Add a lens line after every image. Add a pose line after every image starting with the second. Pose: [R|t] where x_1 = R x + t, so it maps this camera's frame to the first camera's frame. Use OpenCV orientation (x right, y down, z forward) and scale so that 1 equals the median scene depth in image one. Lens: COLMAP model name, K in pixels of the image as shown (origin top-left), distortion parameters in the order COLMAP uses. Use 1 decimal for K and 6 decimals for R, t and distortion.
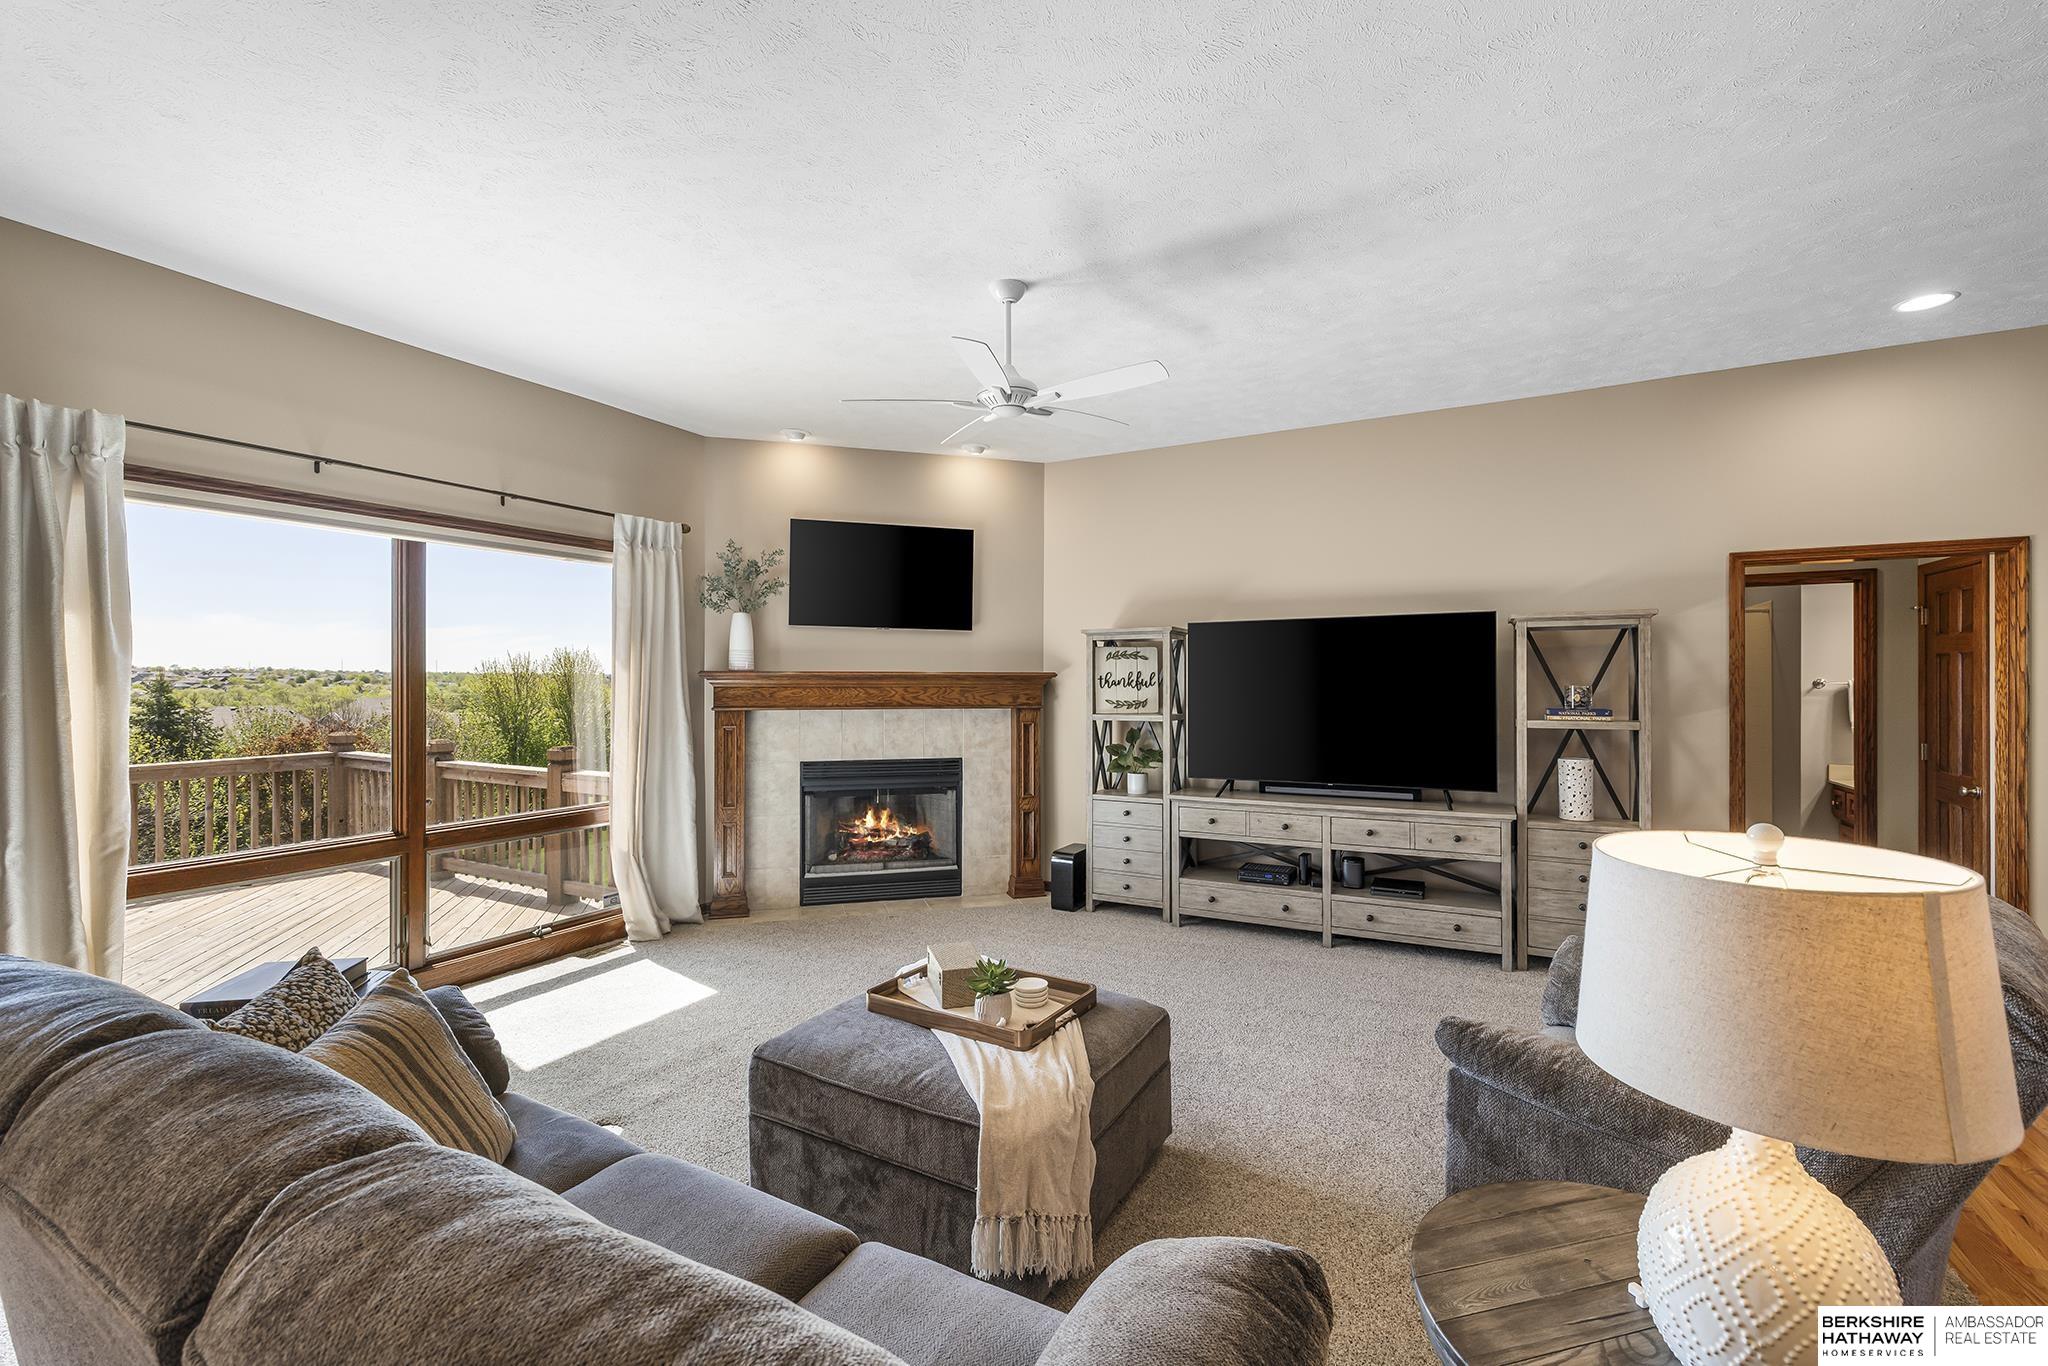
lens RADIAL K [[866.9, 0, 1023.7], [0, 866.9, 686.0], [0, 0, 1]] dist [0.004033, 0.000235]
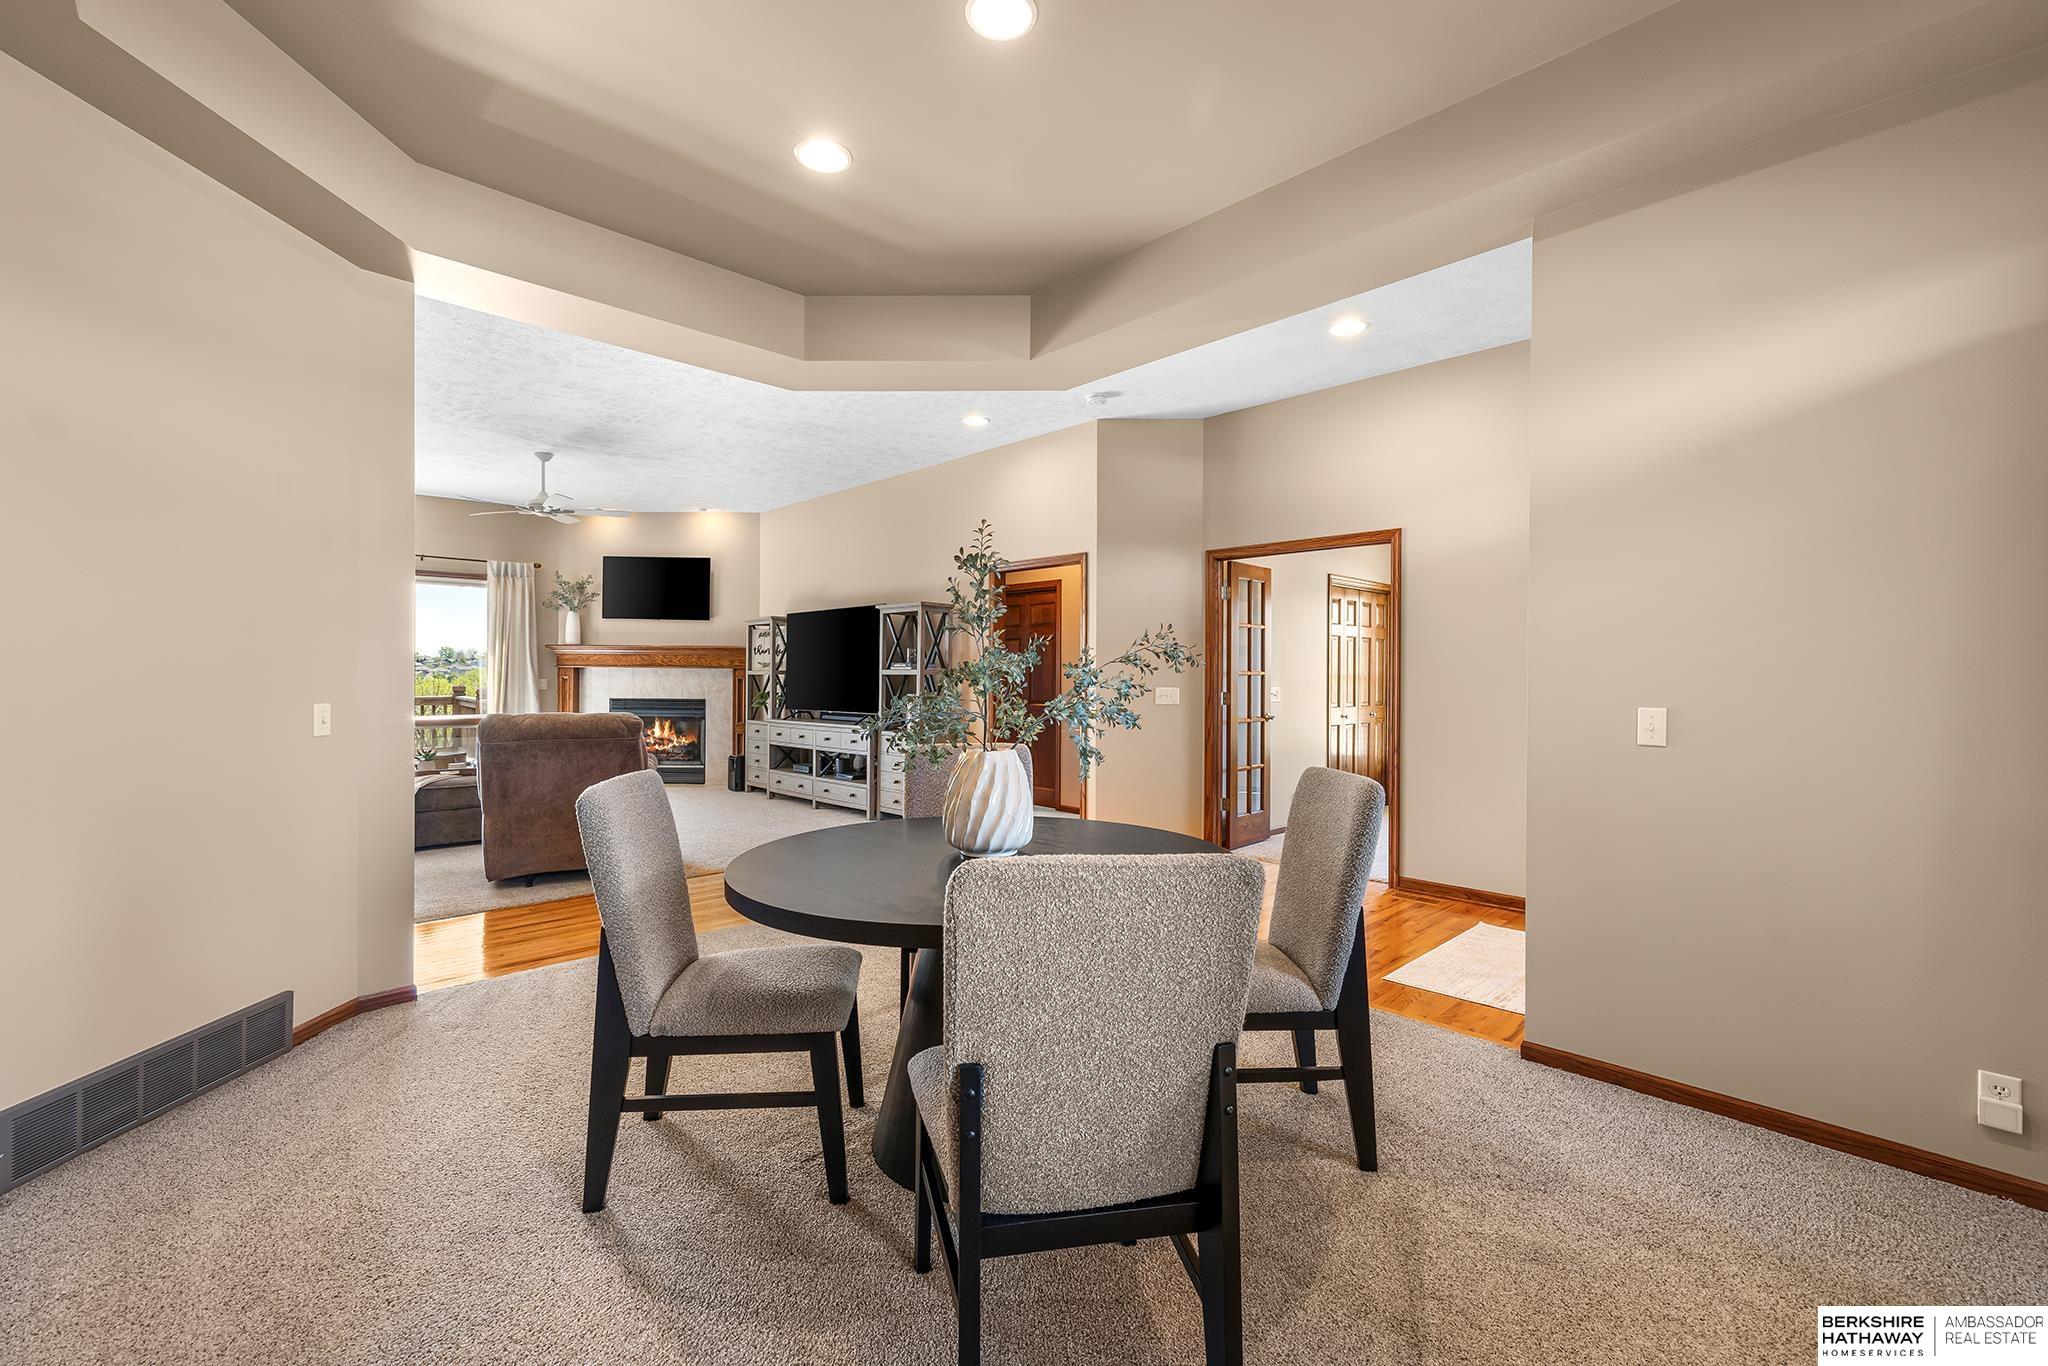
lens RADIAL K [[866.9, 0, 1016.0], [0, 866.9, 674.4], [0, 0, 1]] dist [0.004033, 0.000235]
pose [[0.951966, 0.007434, -0.306112, 1.057145], [-0.008743, 0.999958, -0.002906, 0.040147], [0.306078, 0.005442, 0.951991, -0.394297]]
